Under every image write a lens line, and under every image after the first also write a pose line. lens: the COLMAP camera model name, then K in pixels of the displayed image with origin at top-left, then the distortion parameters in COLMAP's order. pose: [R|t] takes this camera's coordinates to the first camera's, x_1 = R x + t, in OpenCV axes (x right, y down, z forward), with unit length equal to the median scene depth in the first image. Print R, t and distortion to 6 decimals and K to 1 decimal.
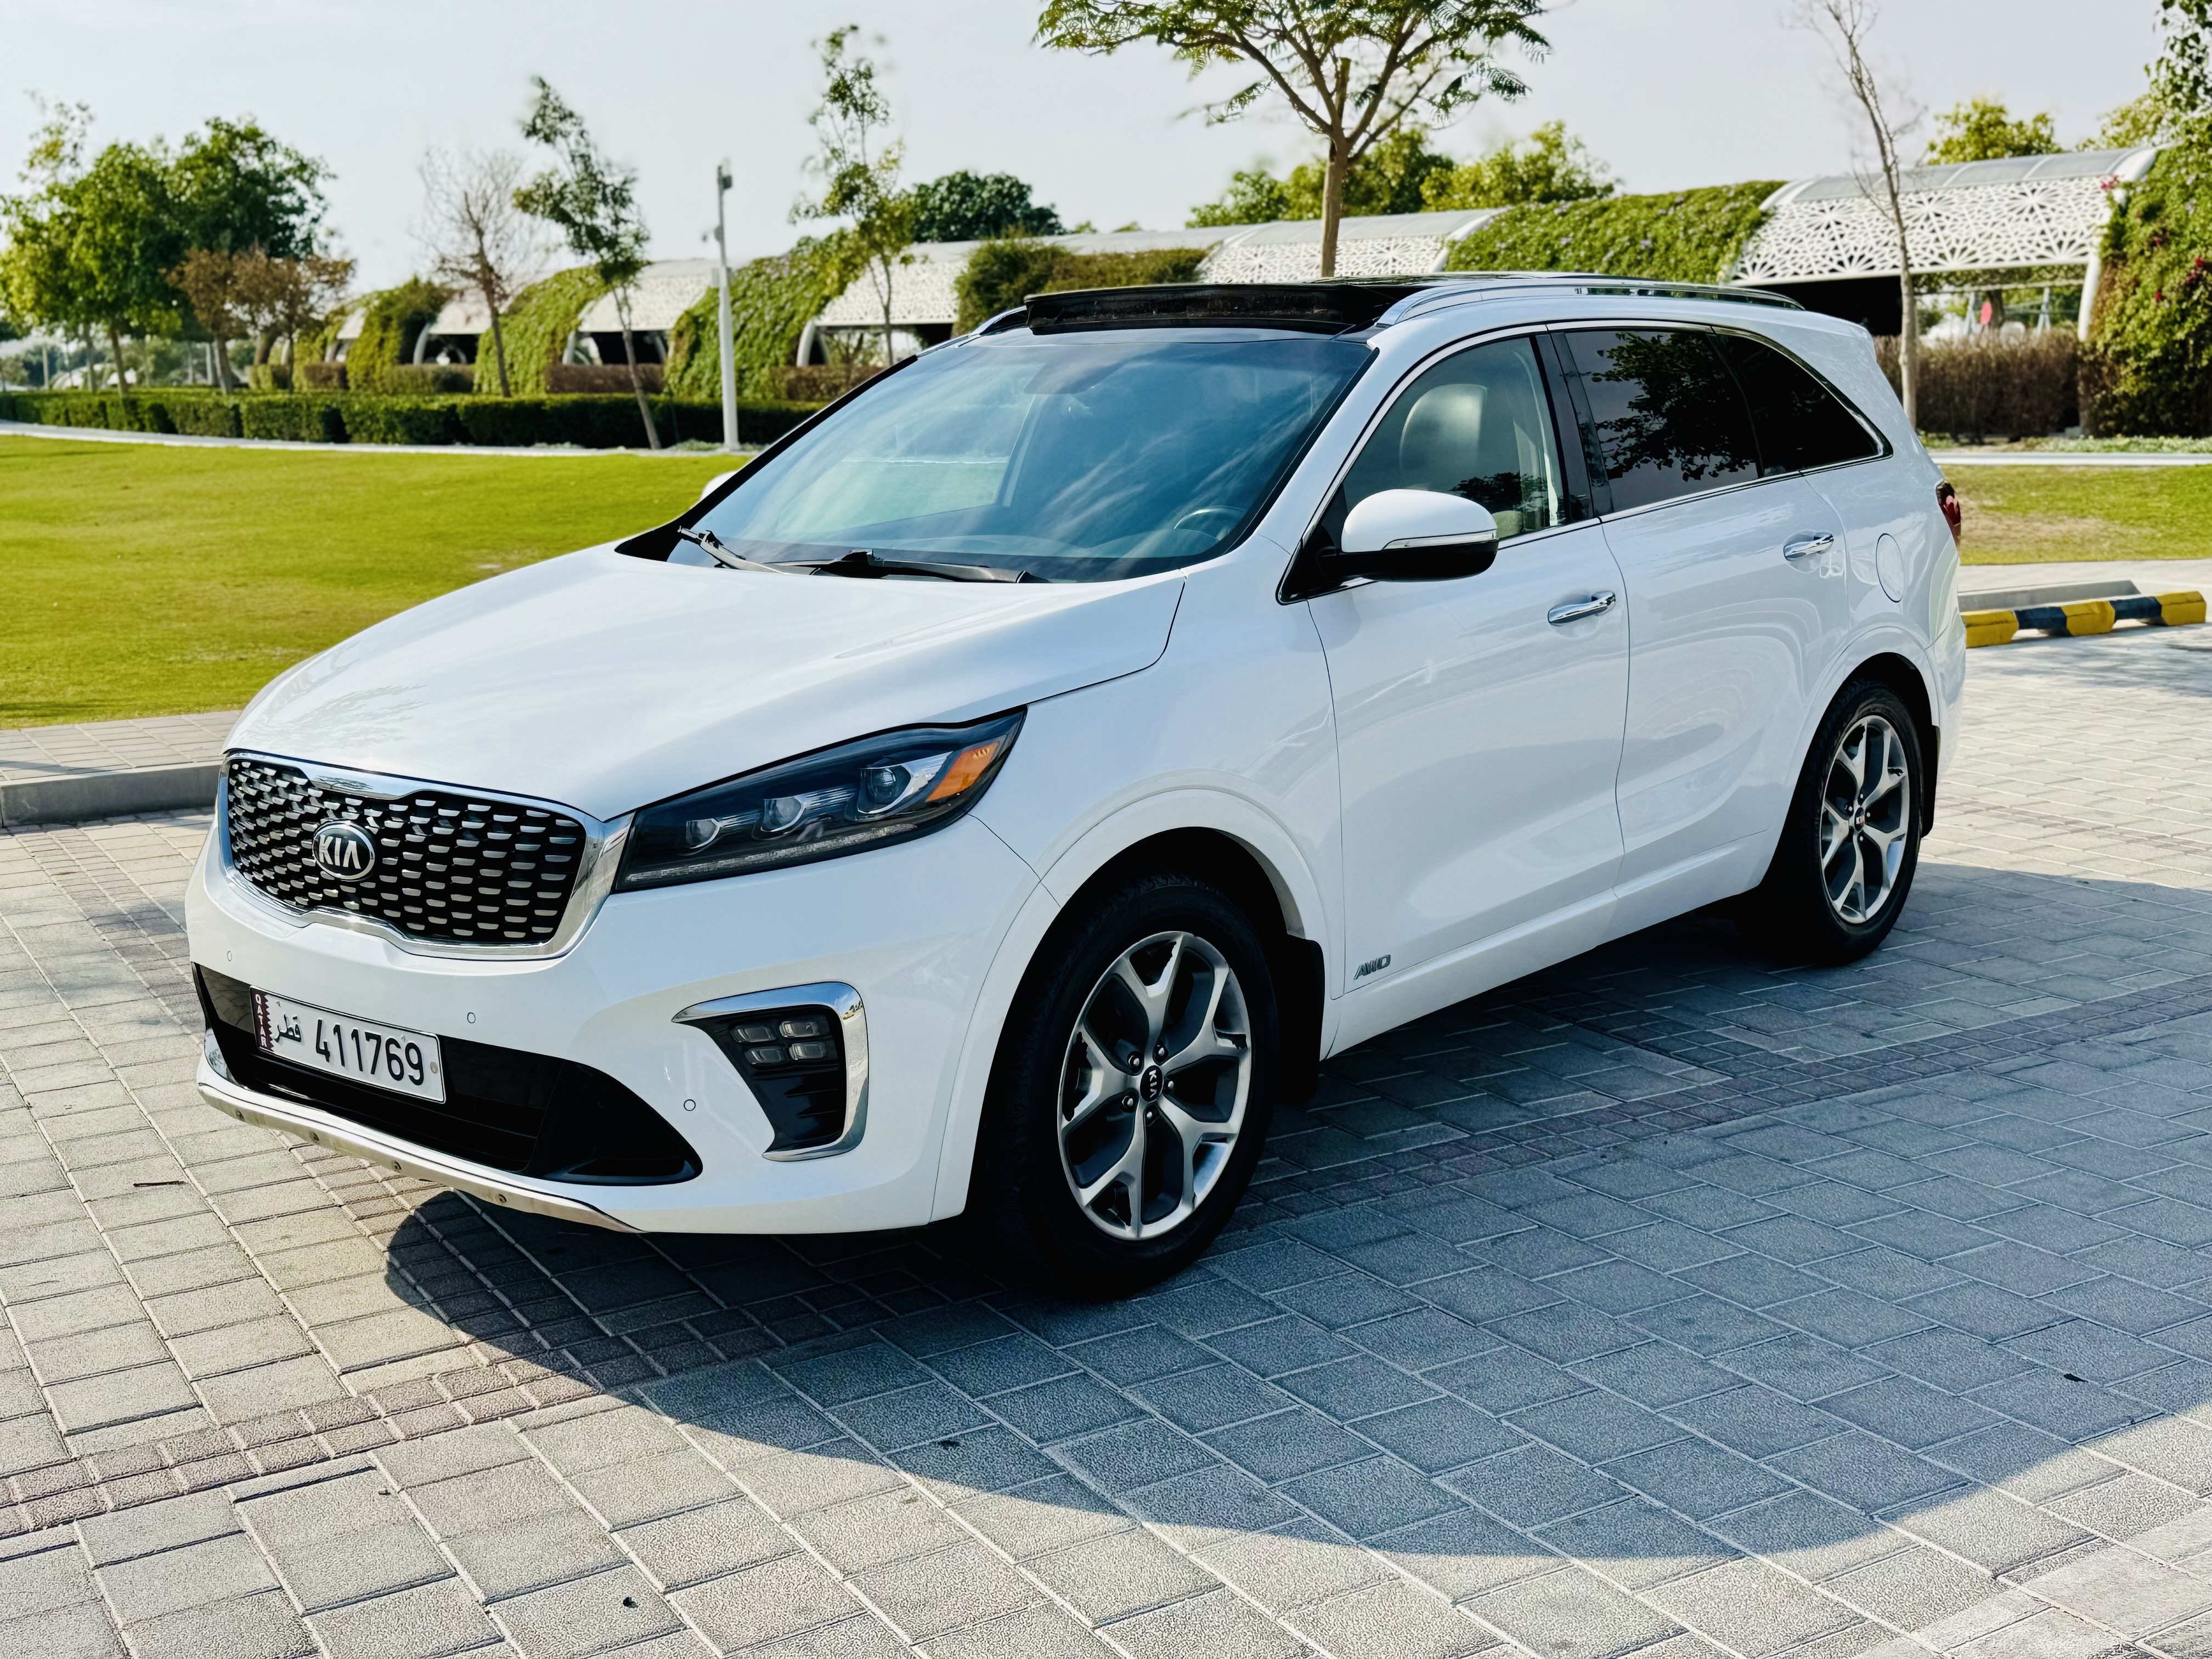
lens RADIAL K [[2473.1, 0, 1110.6], [0, 2473.1, 834.3], [0, 0, 1]] dist [0.186140, -0.415665]
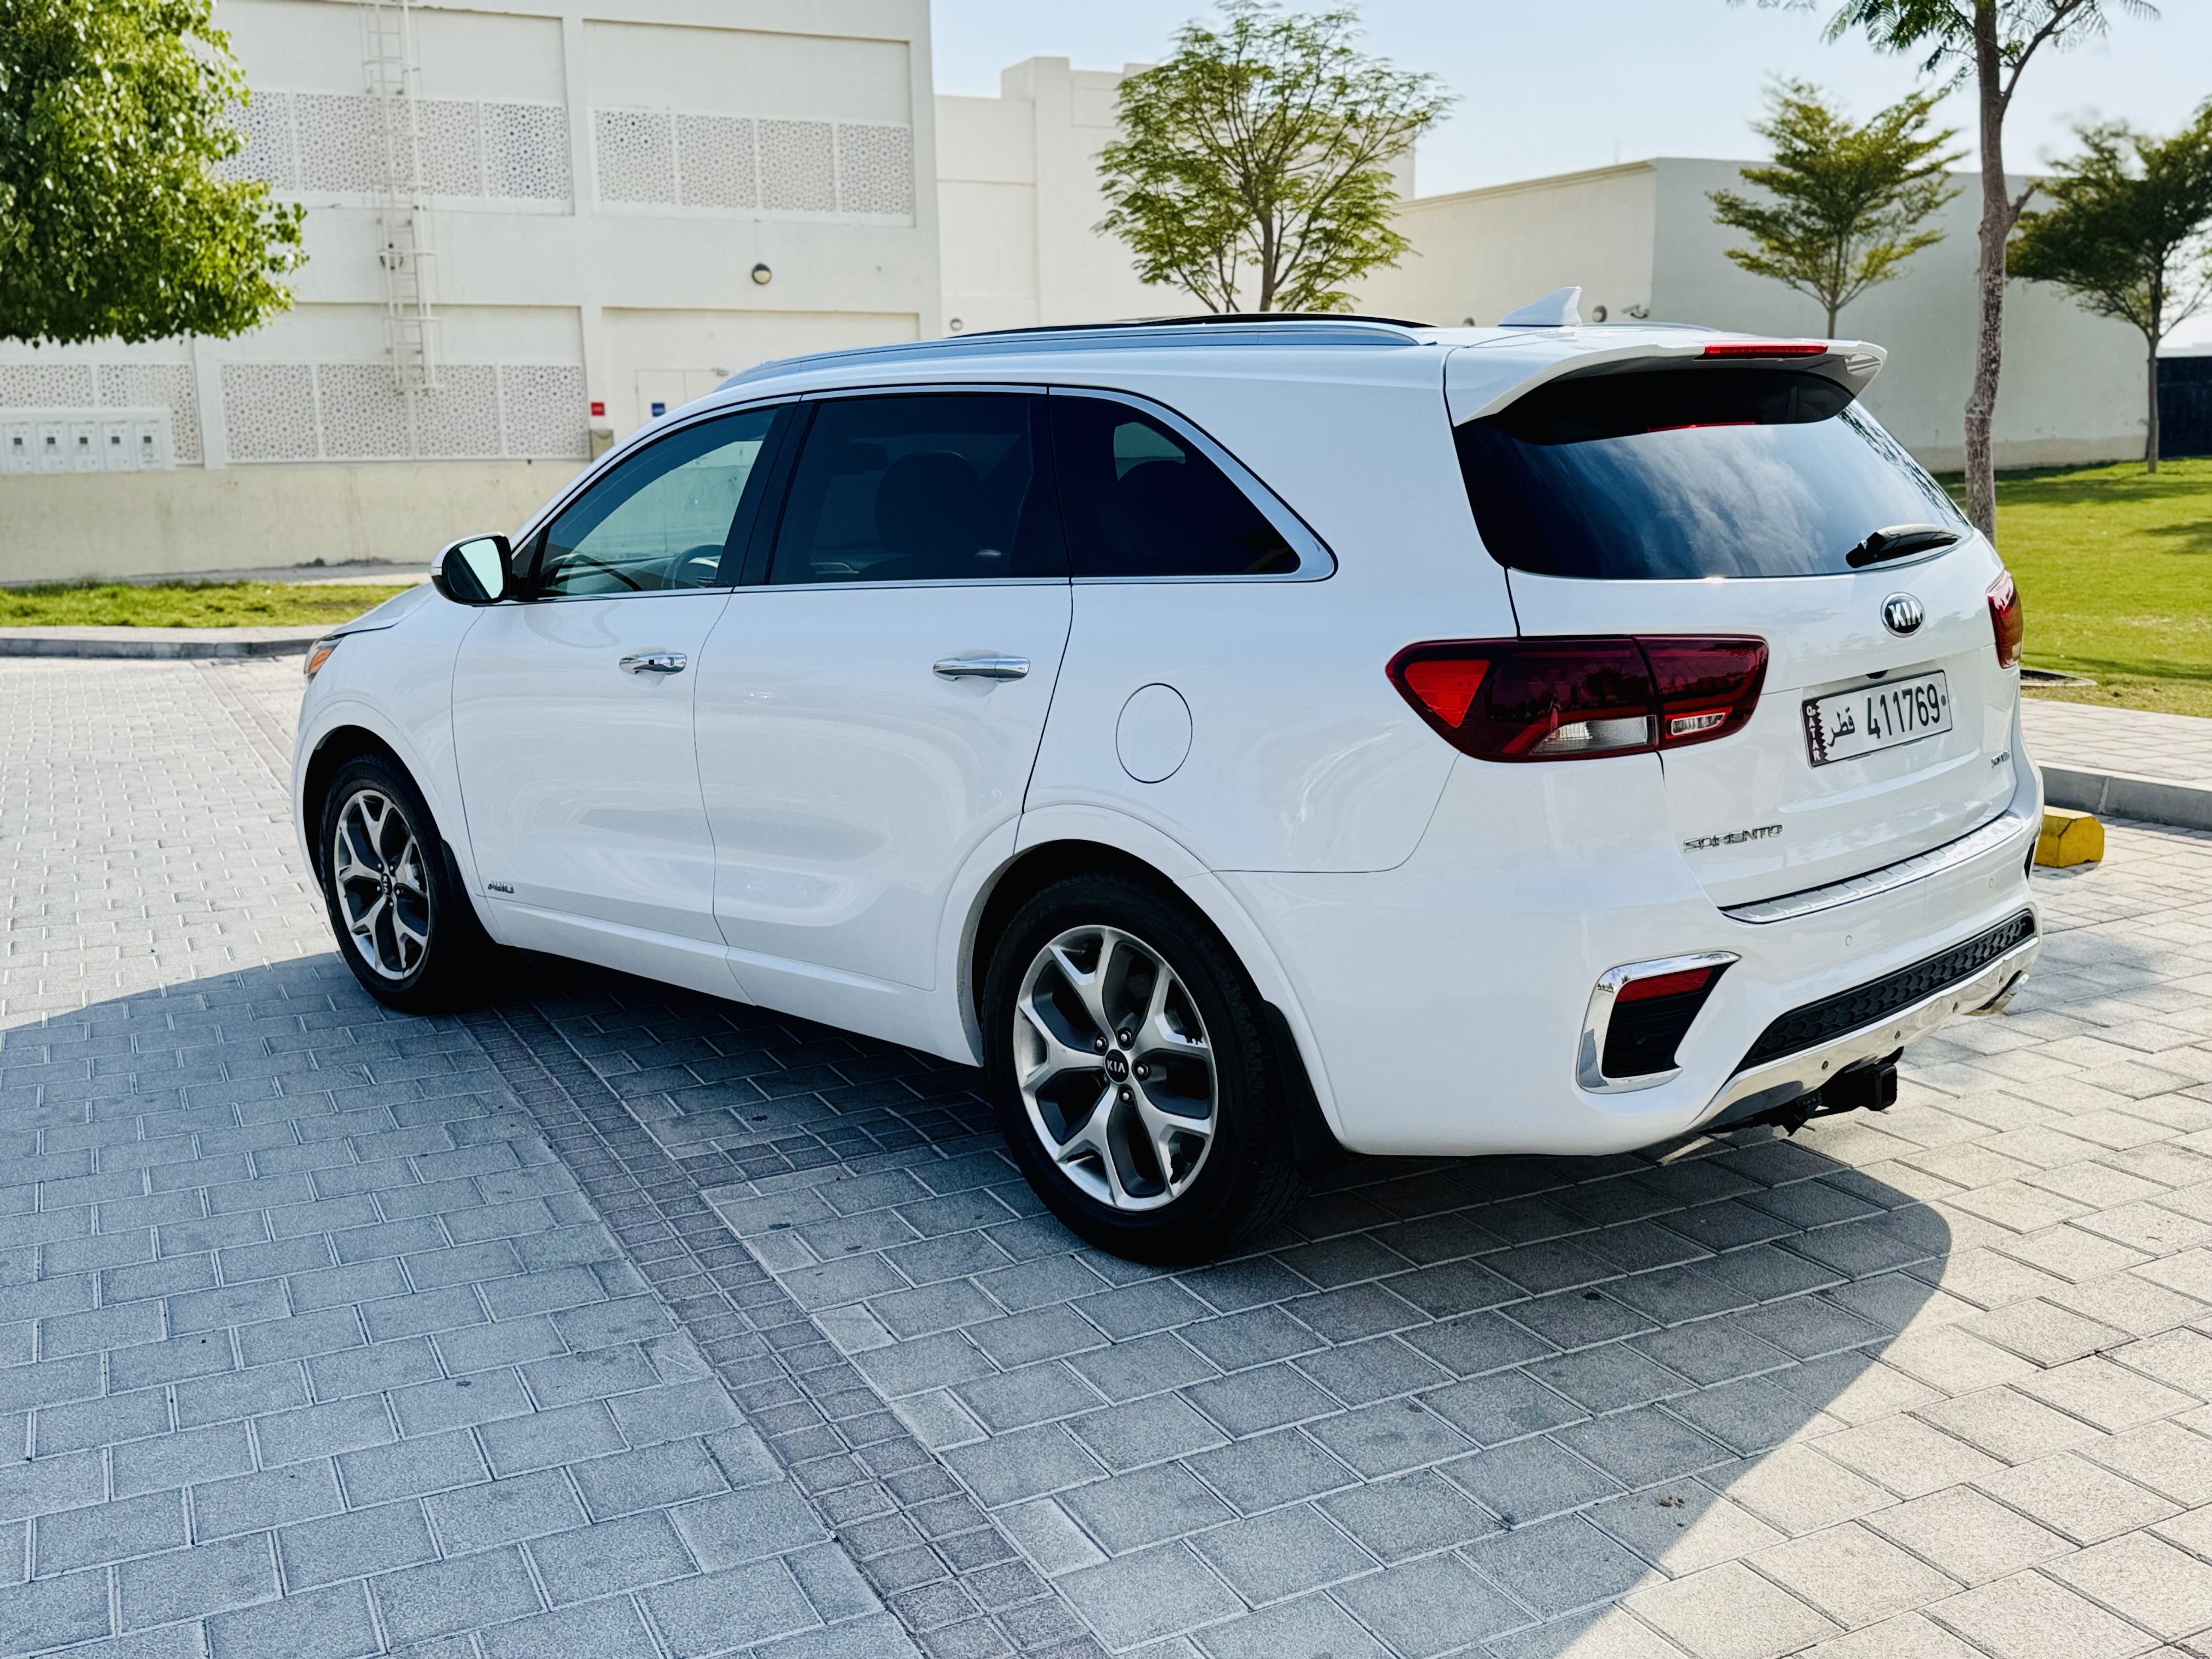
lens RADIAL K [[2112.4, 0, 1106.0], [0, 2112.4, 829.5], [0, 0, 1]] dist [0.153592, -0.295886]
pose [[-0.083245, 0.205676, -0.975073, 1.181583], [-0.161752, 0.962705, 0.216876, -0.271832], [0.983314, 0.175774, -0.046872, 1.365249]]
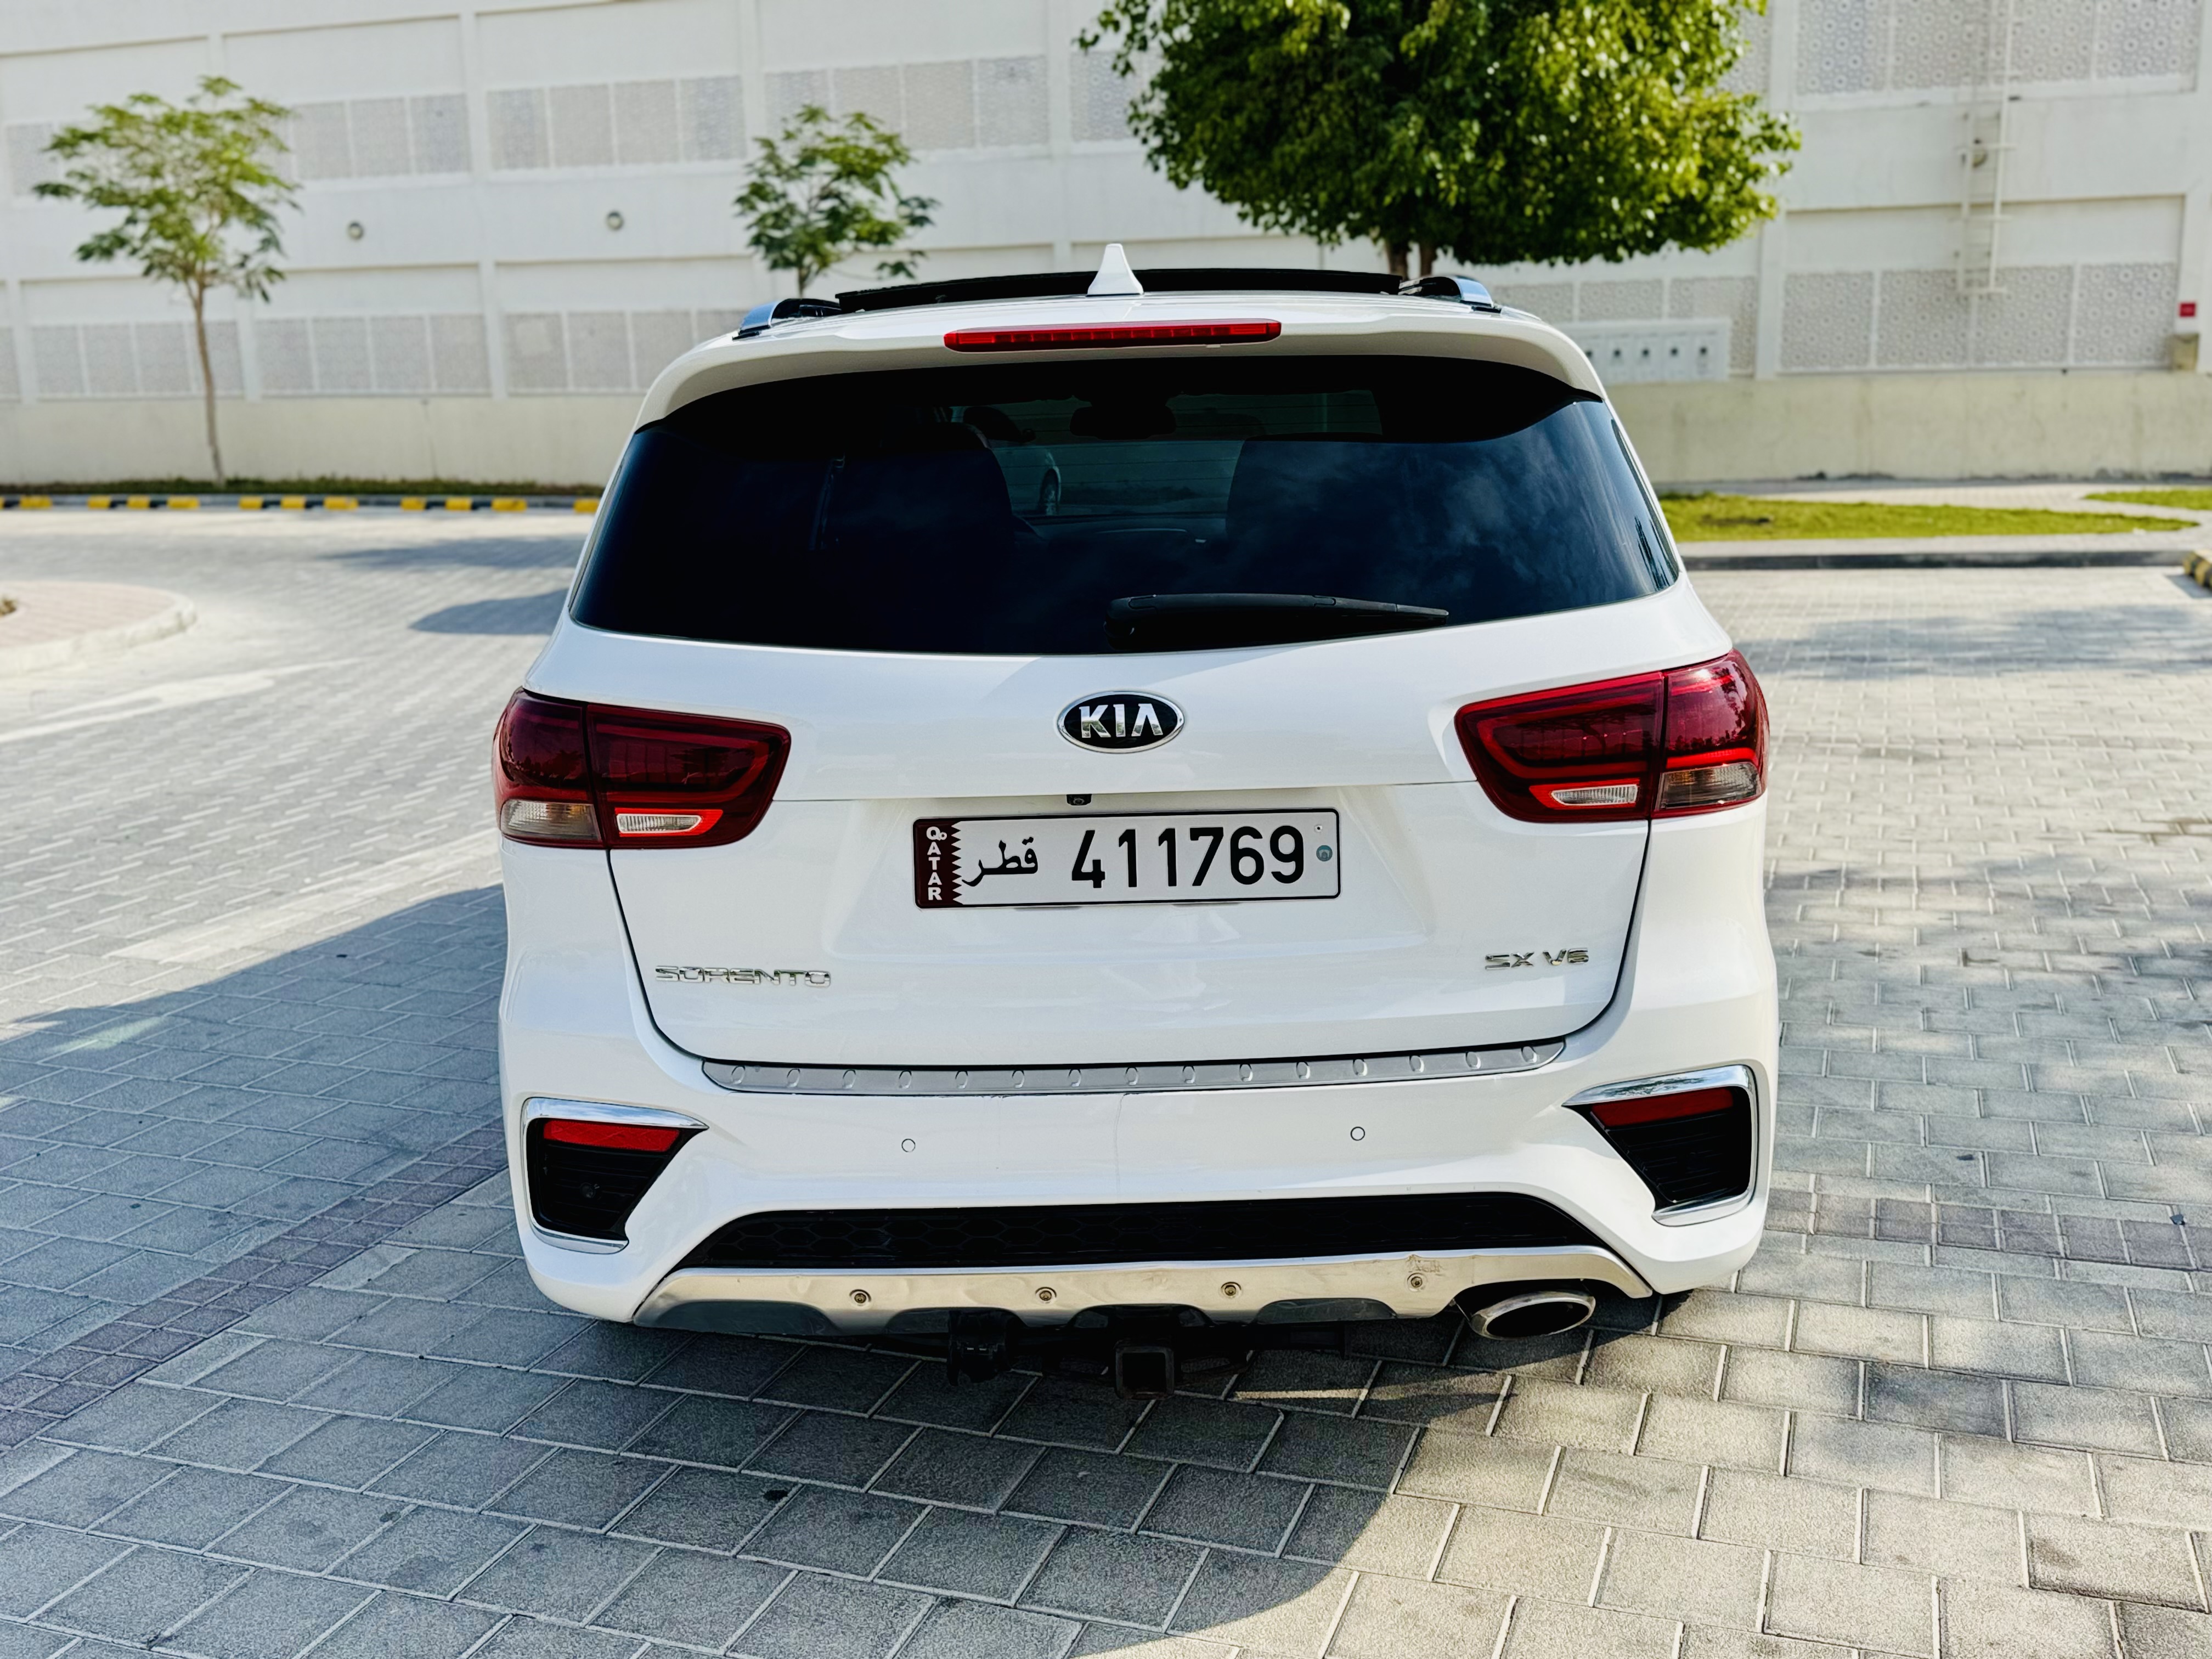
lens RADIAL K [[2136.8, 0, 1122.8], [0, 2136.8, 821.9], [0, 0, 1]] dist [0.075189, -0.122785]
pose [[-0.770629, 0.168616, -0.614573, 0.725315], [-0.081183, 0.930531, 0.357101, -0.394106], [0.632092, 0.325085, -0.703406, 1.985823]]
